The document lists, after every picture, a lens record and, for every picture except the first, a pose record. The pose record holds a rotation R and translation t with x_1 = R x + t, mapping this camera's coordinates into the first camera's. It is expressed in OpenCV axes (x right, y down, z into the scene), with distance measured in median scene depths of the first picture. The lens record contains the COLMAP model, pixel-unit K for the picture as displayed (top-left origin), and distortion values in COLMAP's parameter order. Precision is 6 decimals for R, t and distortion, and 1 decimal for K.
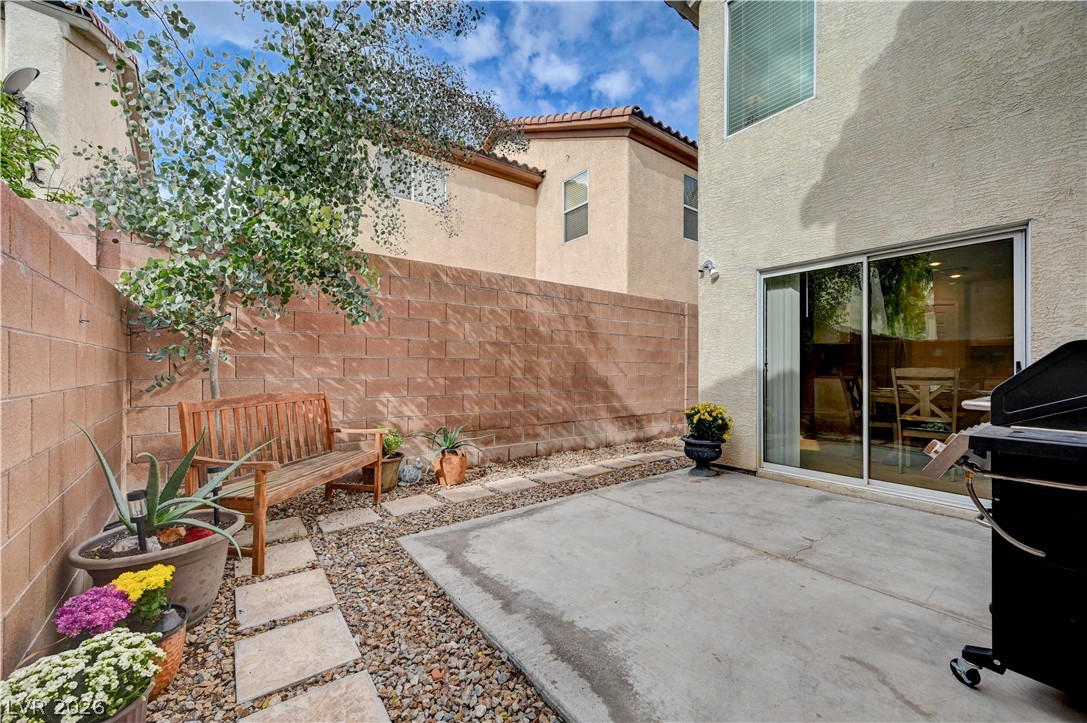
lens RADIAL K [[431.2, 0, 542.8], [0, 431.2, 366.0], [0, 0, 1]] dist [-0.000169, 0.000285]
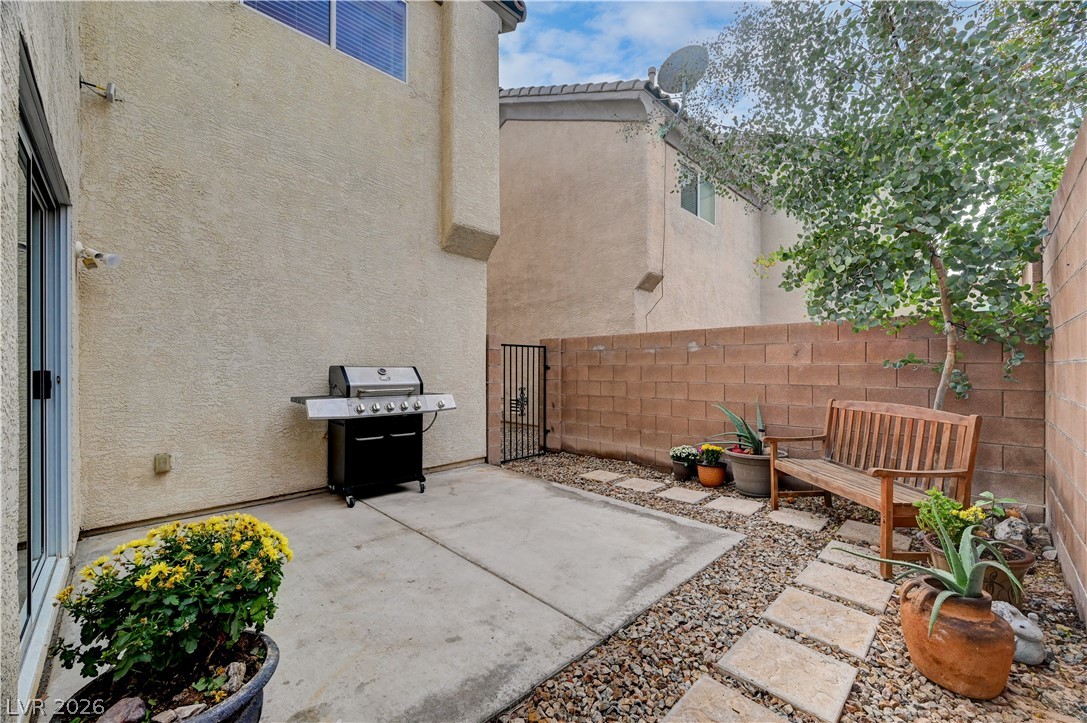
lens RADIAL K [[431.2, 0, 544.8], [0, 431.2, 364.6], [0, 0, 1]] dist [-0.000169, 0.000285]
pose [[-0.990808, -0.002937, -0.135243, 0.348968], [-0.001514, 0.999942, -0.010618, -0.018971], [0.135266, -0.010315, -0.990756, 2.242845]]
